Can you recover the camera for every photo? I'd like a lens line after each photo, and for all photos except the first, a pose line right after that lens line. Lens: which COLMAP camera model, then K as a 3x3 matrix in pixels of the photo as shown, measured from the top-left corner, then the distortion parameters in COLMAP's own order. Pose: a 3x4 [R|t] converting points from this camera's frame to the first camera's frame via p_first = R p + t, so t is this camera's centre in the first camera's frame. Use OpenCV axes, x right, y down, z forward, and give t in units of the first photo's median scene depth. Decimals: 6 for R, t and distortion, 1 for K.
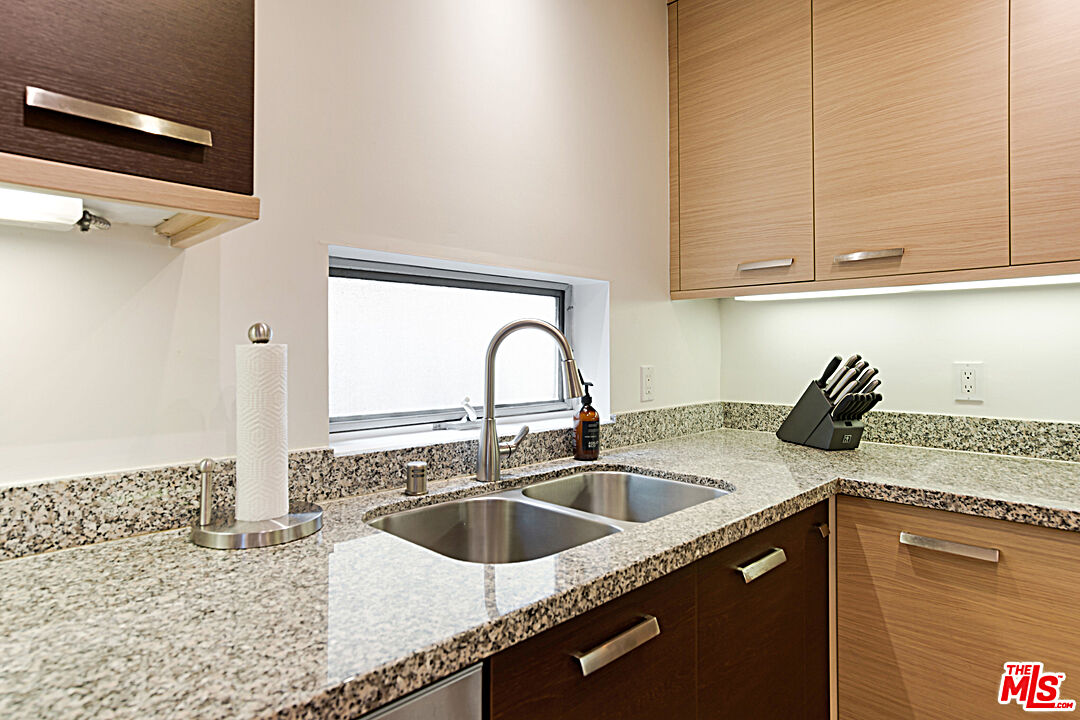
lens RADIAL K [[599.2, 0, 541.9], [0, 599.2, 345.0], [0, 0, 1]] dist [0.001019, 0.002534]
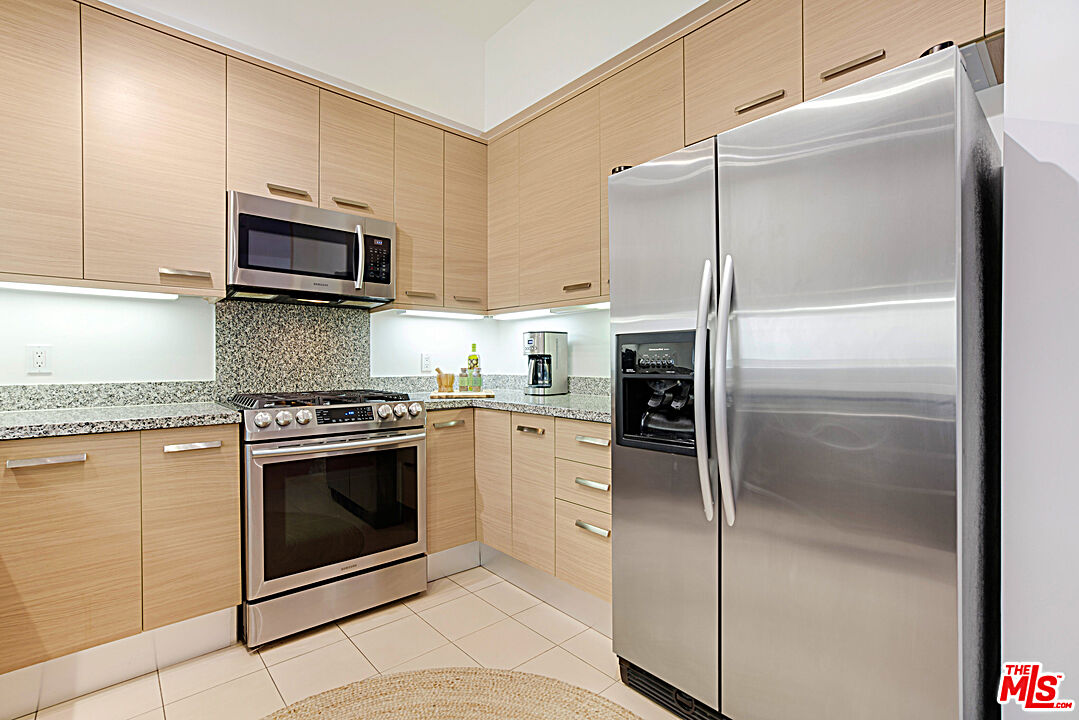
lens RADIAL K [[513.2, 0, 560.0], [0, 513.2, 357.3], [0, 0, 1]] dist [-0.017669, 0.007975]
pose [[0.057920, 0.012919, 0.998238, -0.394285], [-0.005644, 0.999905, -0.012613, 0.068194], [-0.998305, -0.004904, 0.057988, -0.261402]]
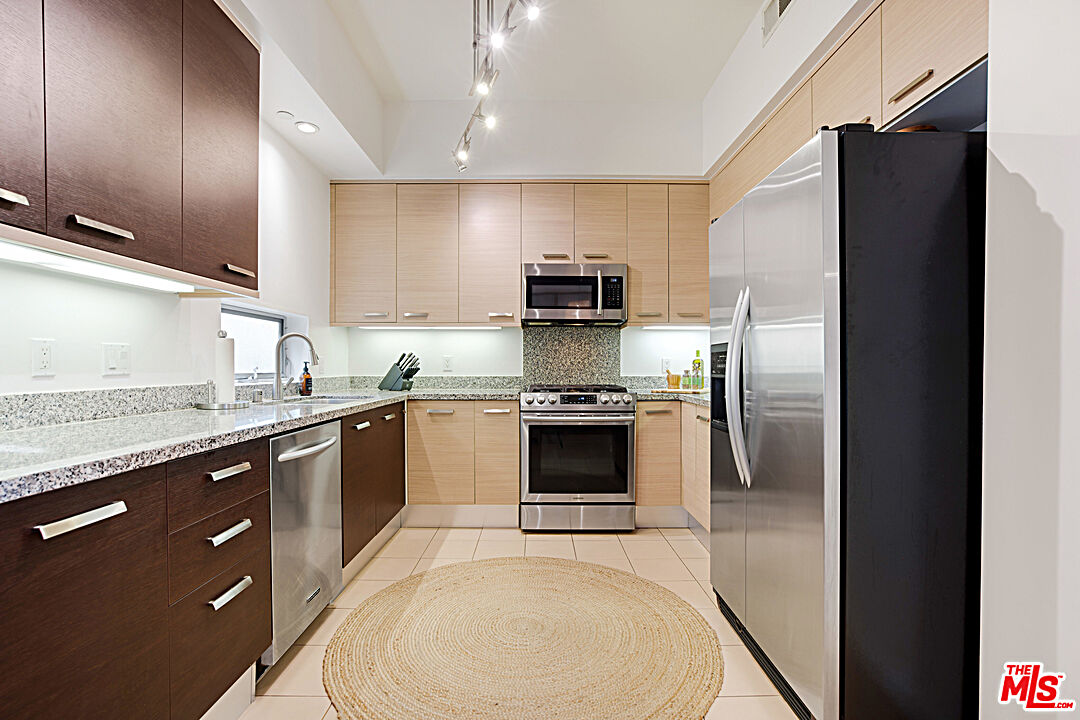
lens RADIAL K [[513.7, 0, 541.9], [0, 513.7, 364.8], [0, 0, 1]] dist [-0.017669, 0.007975]
pose [[0.709598, 0.003076, 0.704600, -0.657405], [-0.008656, 0.999953, 0.004353, 0.057323], [-0.704554, -0.009188, 0.709591, -1.001742]]
